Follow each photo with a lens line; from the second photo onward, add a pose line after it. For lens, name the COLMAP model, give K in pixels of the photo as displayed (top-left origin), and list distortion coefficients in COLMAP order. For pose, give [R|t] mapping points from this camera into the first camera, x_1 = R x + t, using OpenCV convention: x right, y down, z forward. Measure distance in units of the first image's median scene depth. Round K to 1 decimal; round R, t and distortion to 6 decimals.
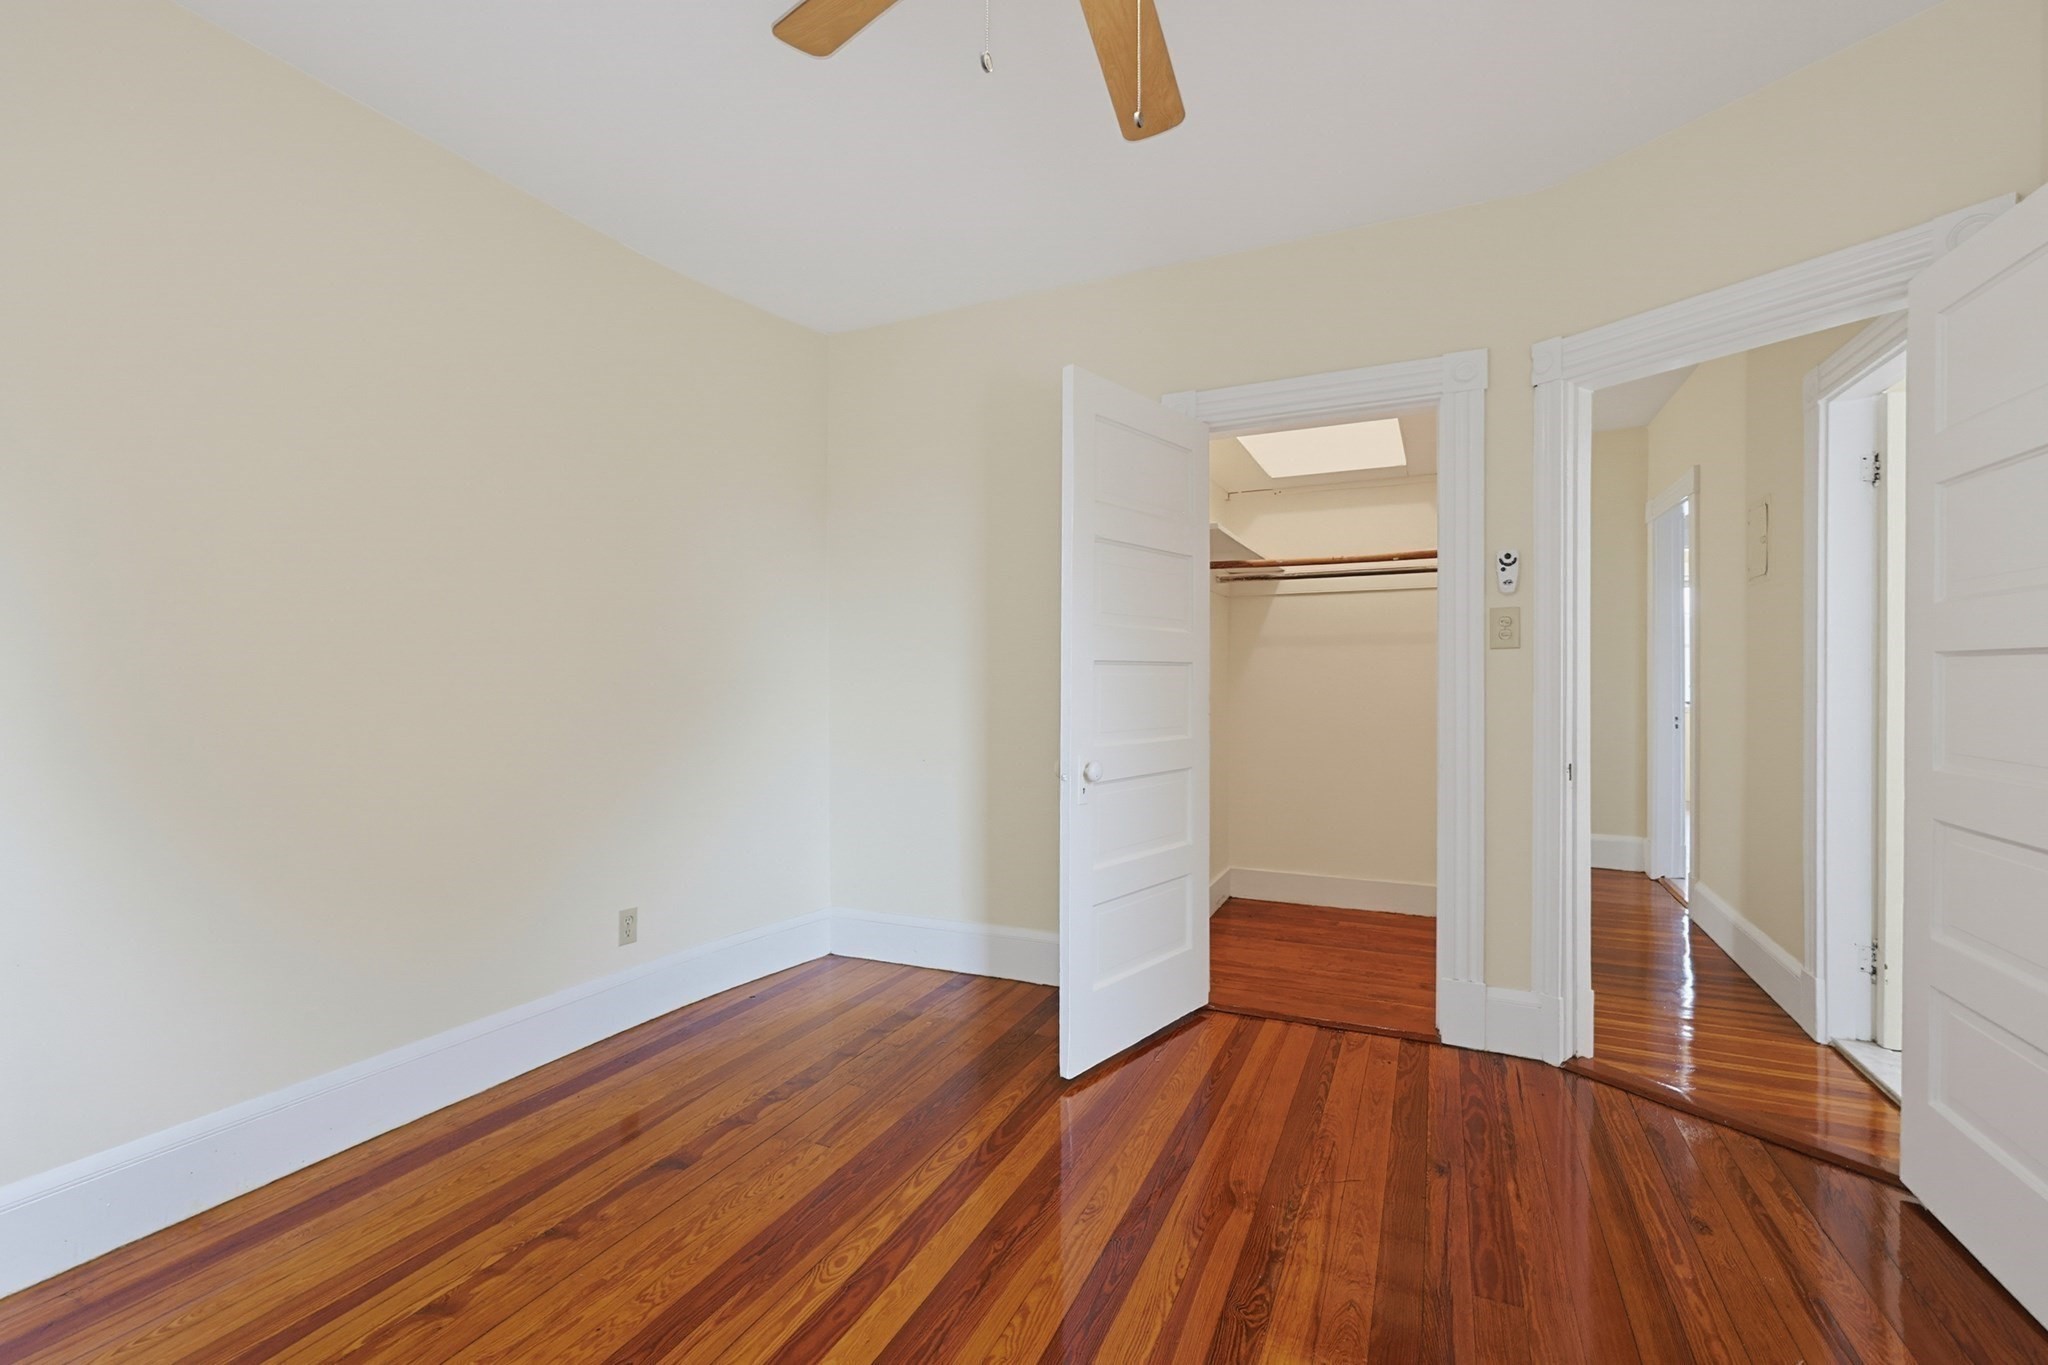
lens RADIAL K [[885.5, 0, 1031.1], [0, 885.5, 667.3], [0, 0, 1]] dist [-0.001132, -0.000083]
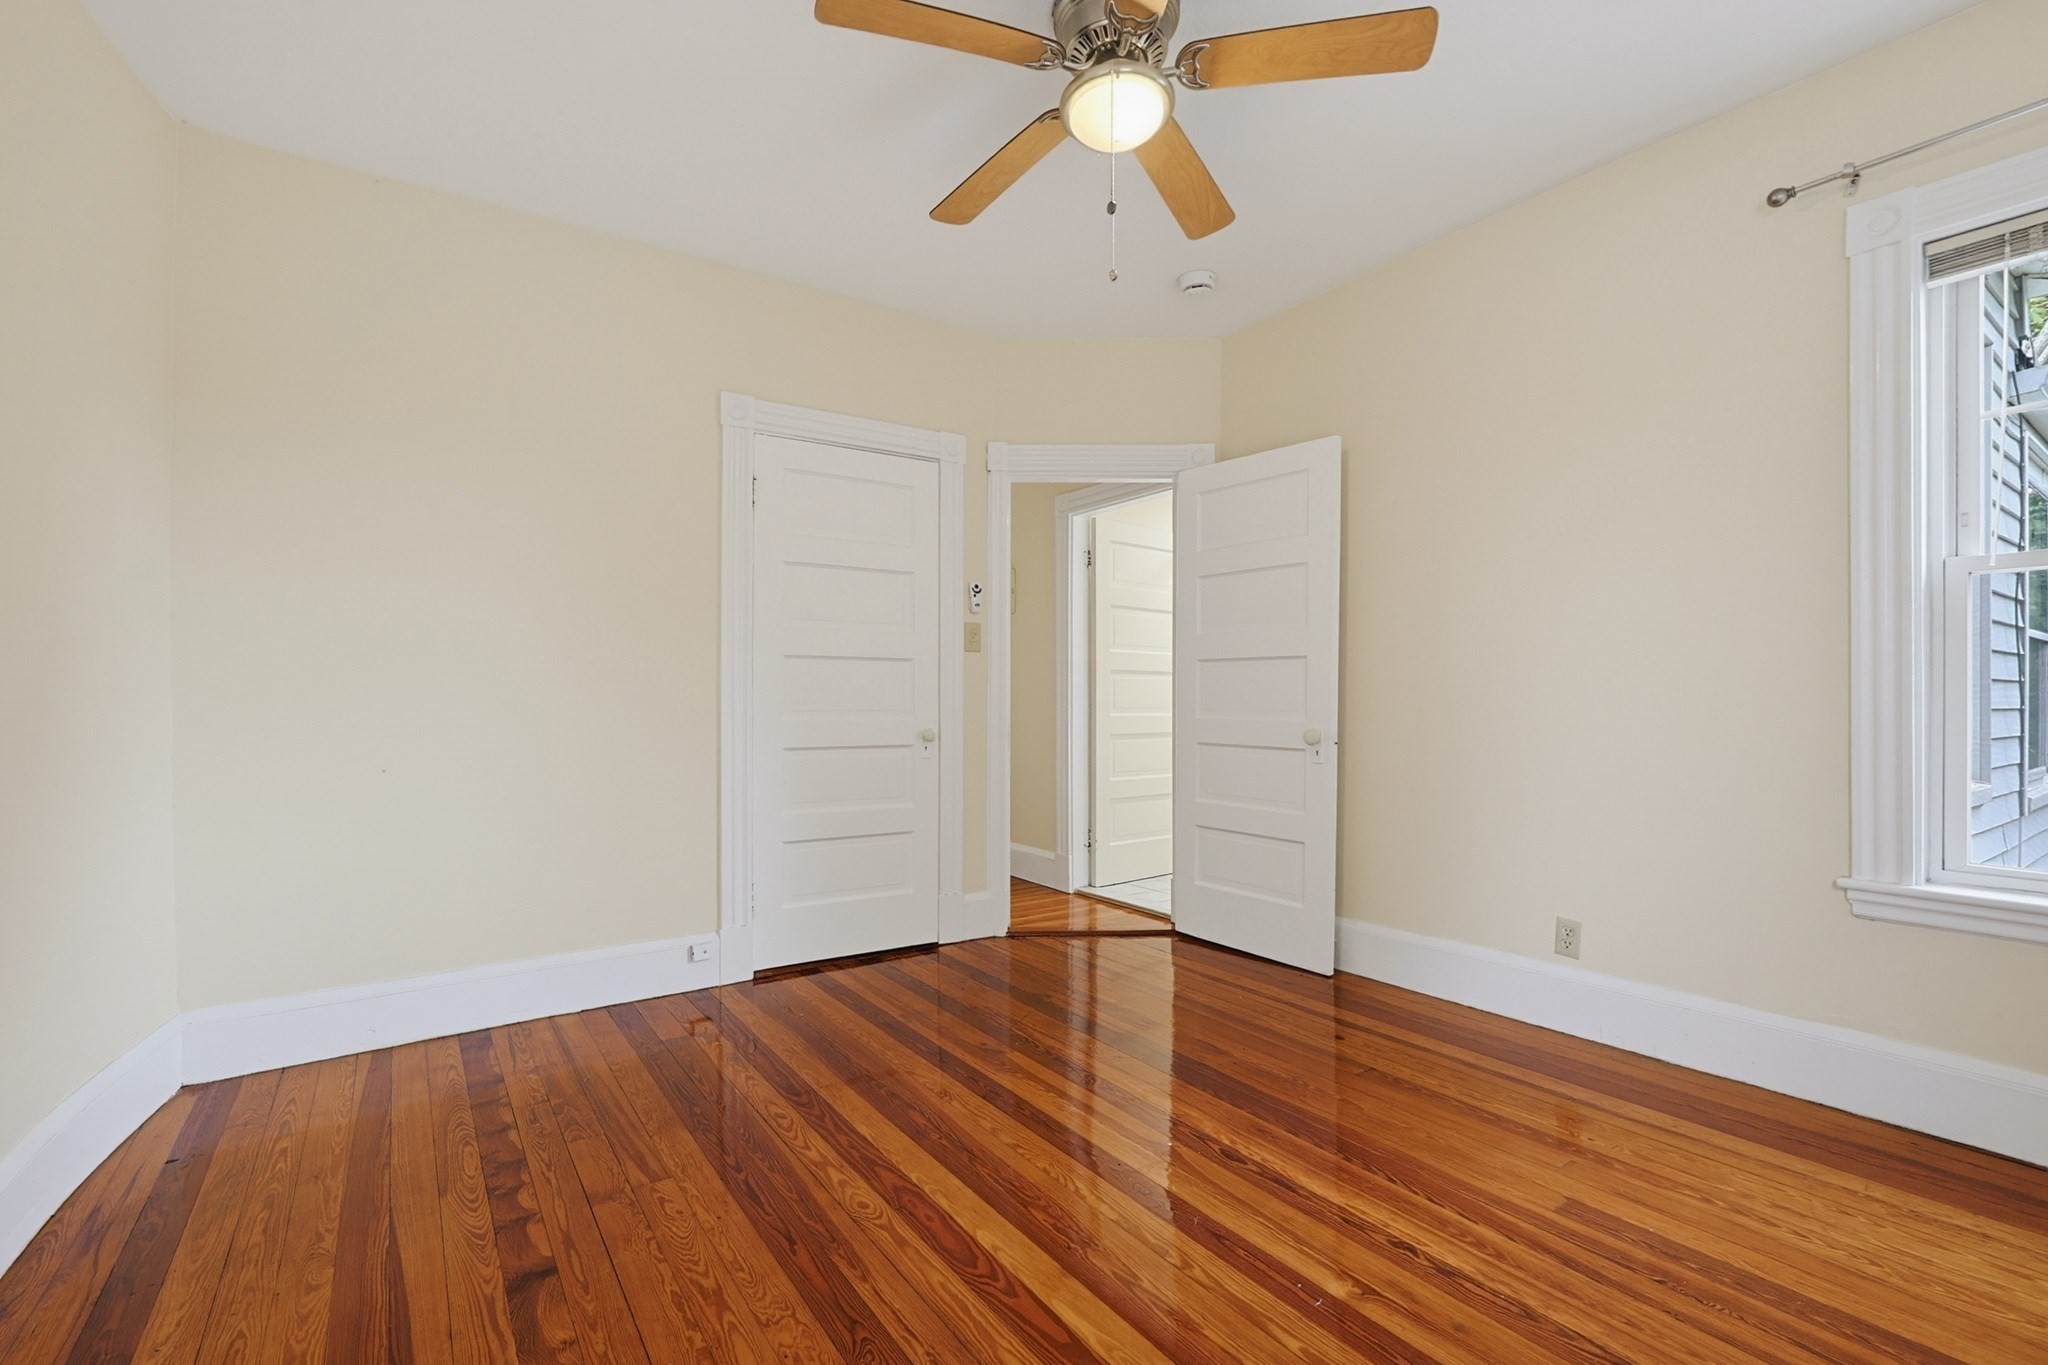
lens RADIAL K [[921.5, 0, 1014.8], [0, 921.5, 681.5], [0, 0, 1]] dist [-0.000250, 0.000083]
pose [[0.510562, 0.017187, 0.859669, -0.705703], [-0.008739, 0.999852, -0.014799, 0.048317], [-0.859797, 0.000044, 0.510636, 0.196272]]
